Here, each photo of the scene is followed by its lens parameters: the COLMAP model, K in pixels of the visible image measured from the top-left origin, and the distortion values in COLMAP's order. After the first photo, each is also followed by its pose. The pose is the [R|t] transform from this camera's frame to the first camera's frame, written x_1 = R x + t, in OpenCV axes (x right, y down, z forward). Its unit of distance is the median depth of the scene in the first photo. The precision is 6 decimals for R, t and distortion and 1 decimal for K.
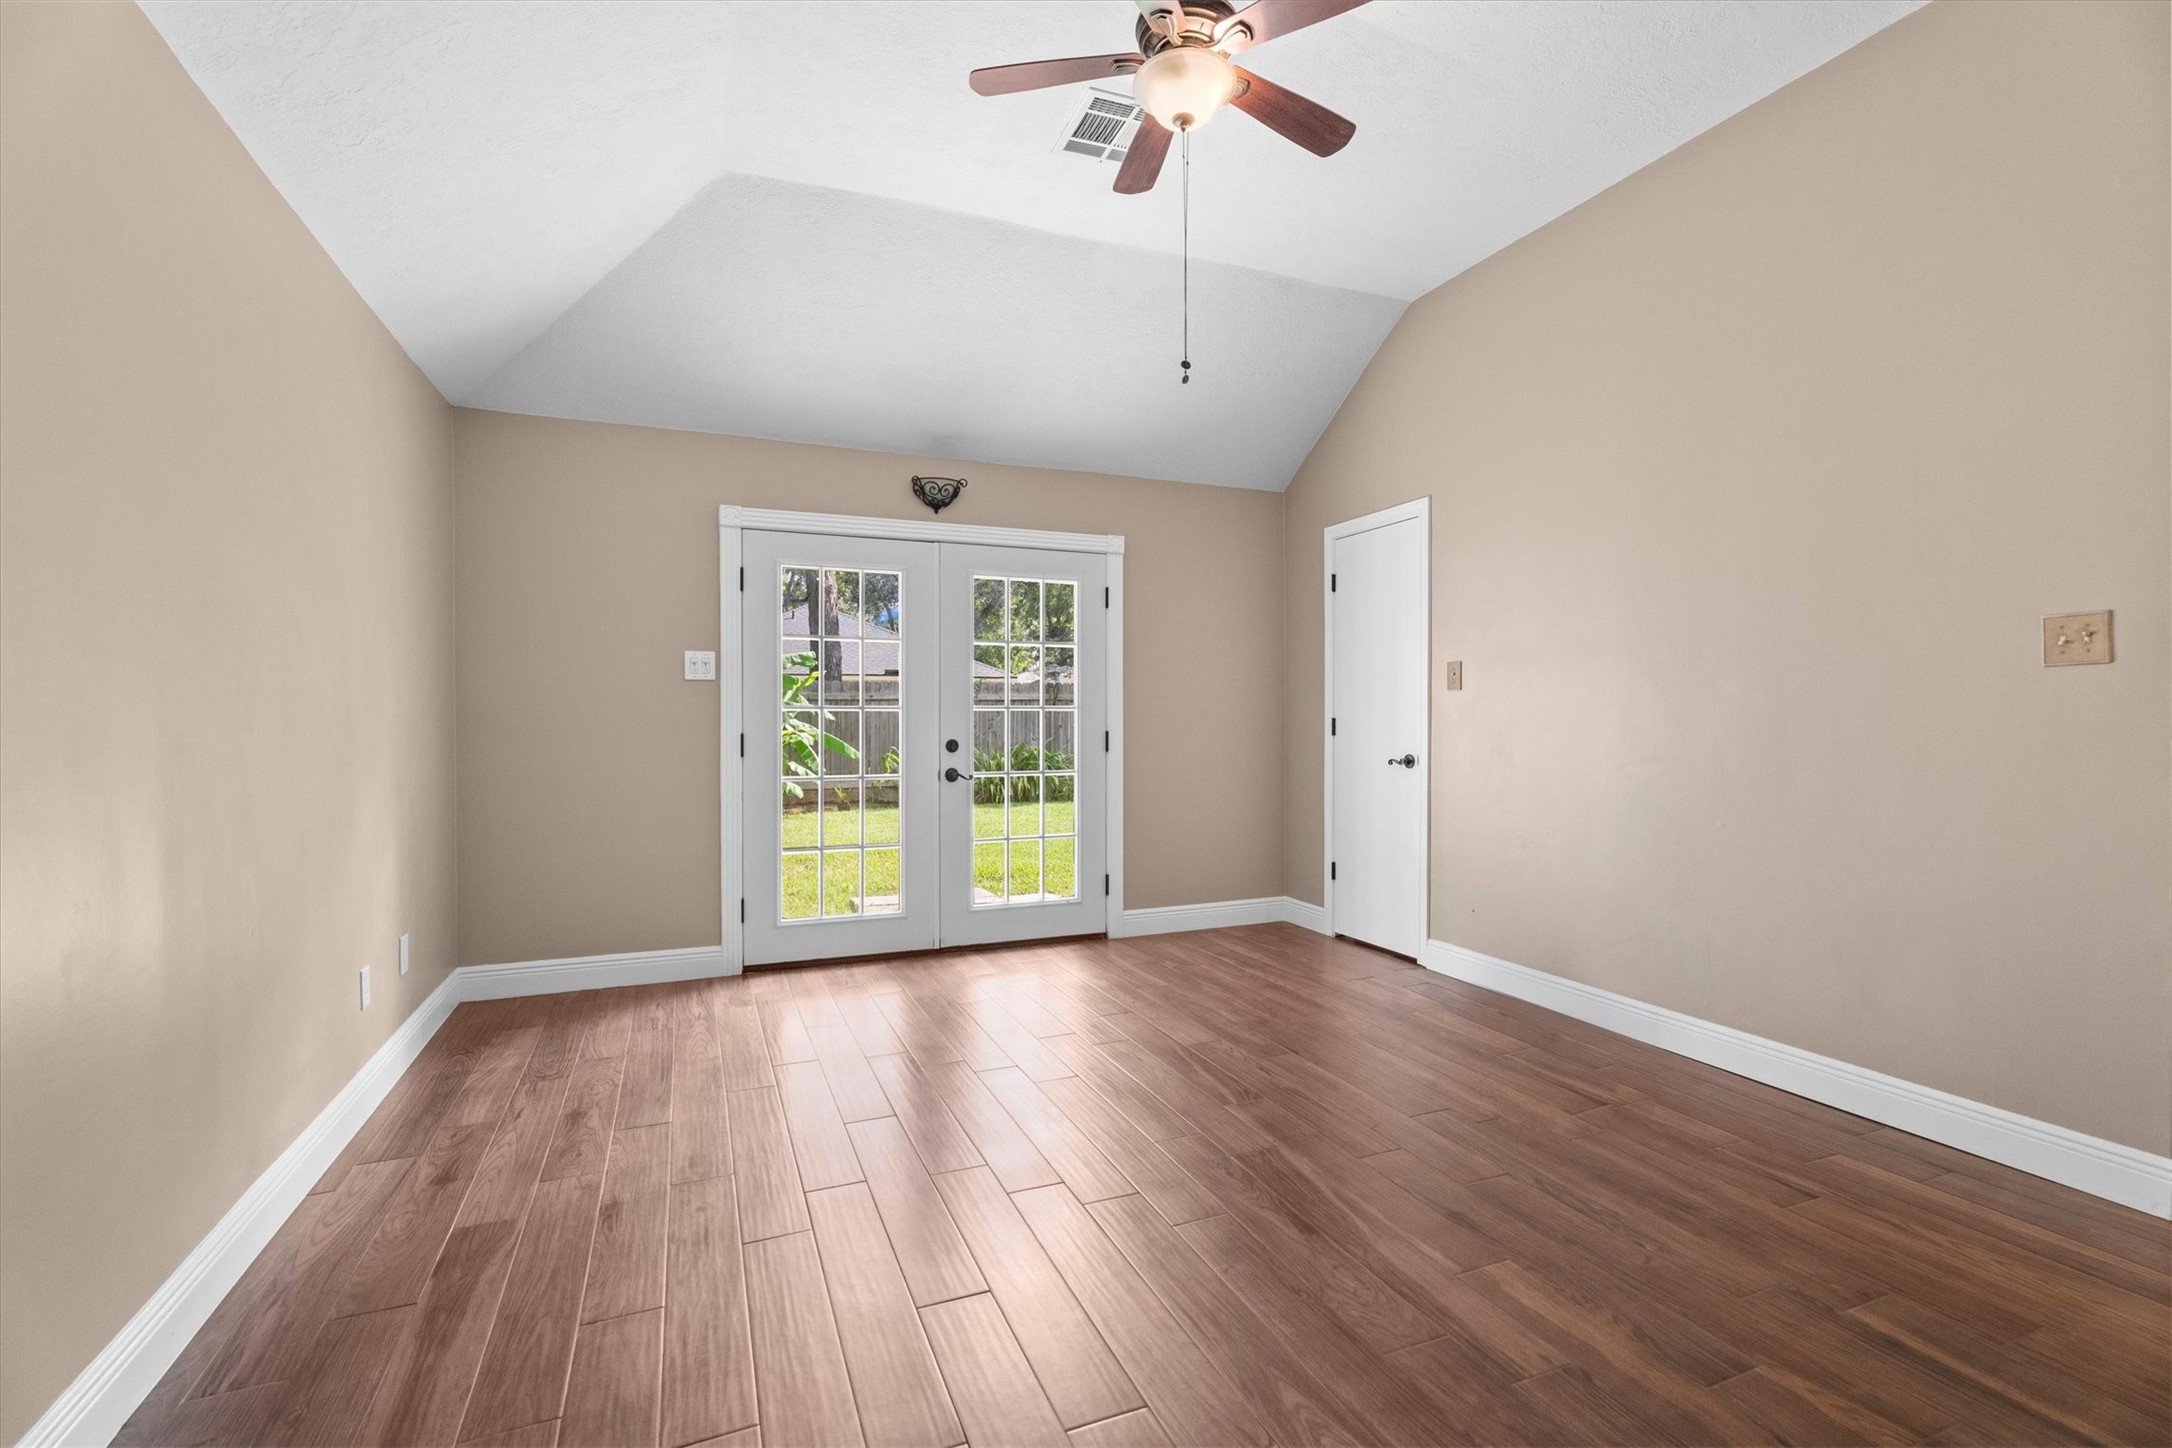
lens RADIAL K [[971.8, 0, 1076.6], [0, 971.8, 725.6], [0, 0, 1]] dist [0.002881, 0.000179]
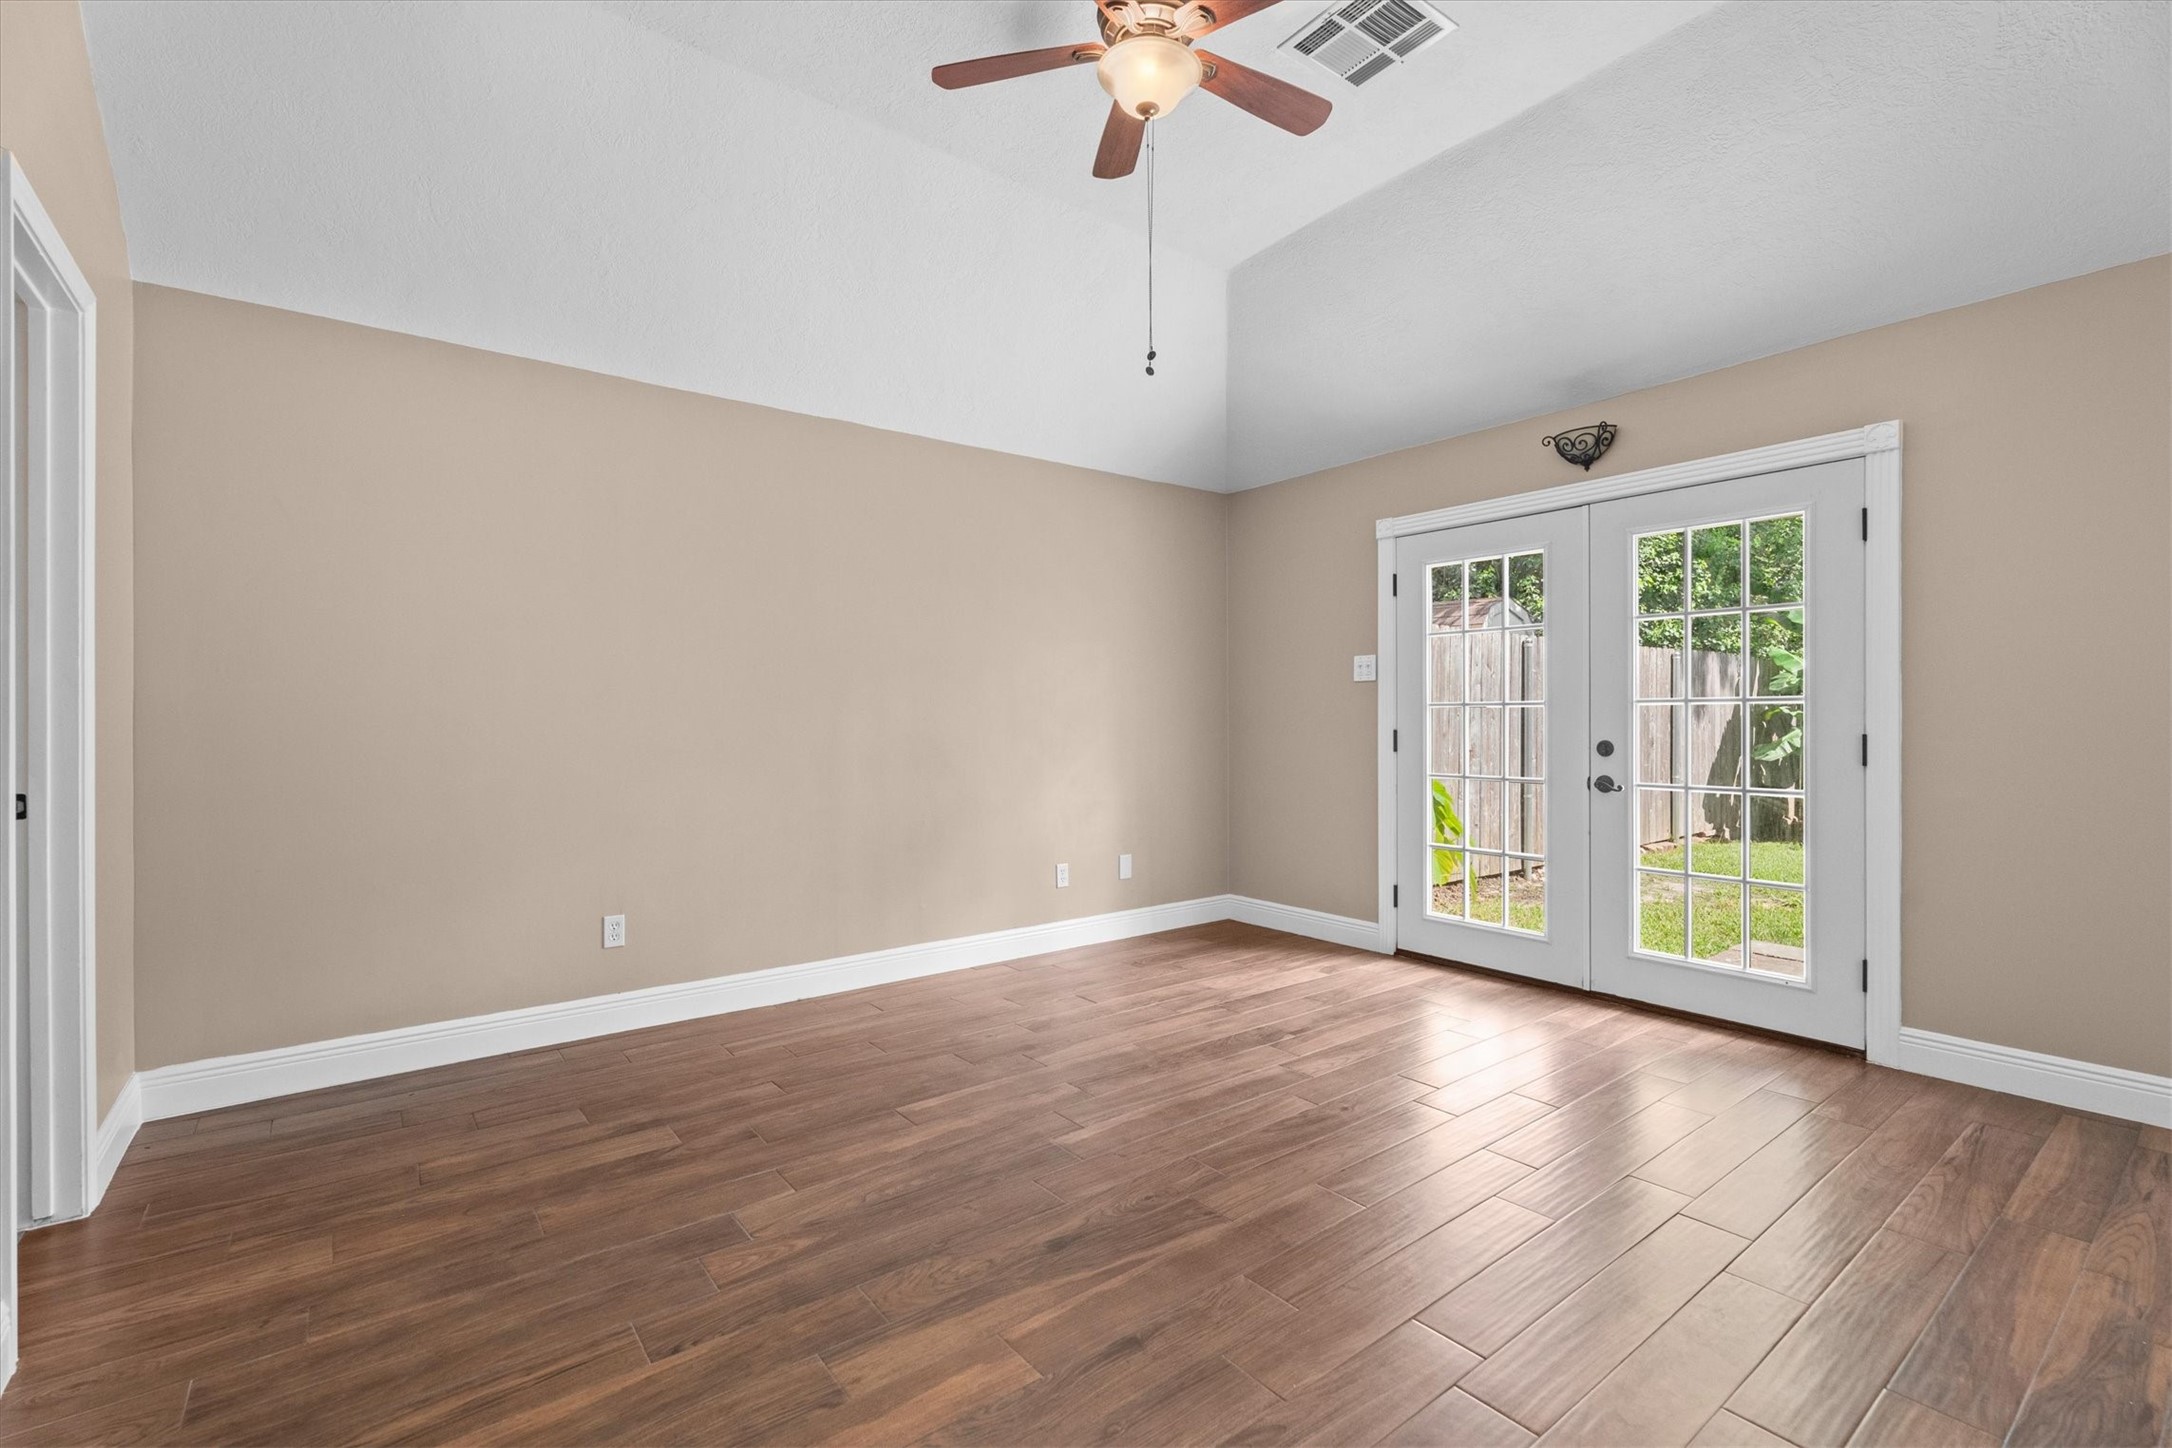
lens RADIAL K [[971.8, 0, 1078.0], [0, 971.8, 719.0], [0, 0, 1]] dist [0.002881, 0.000179]
pose [[0.249092, 0.002138, -0.968477, 0.566362], [-0.003625, 0.999993, 0.001275, -0.003542], [0.968473, 0.003193, 0.249098, 0.373676]]
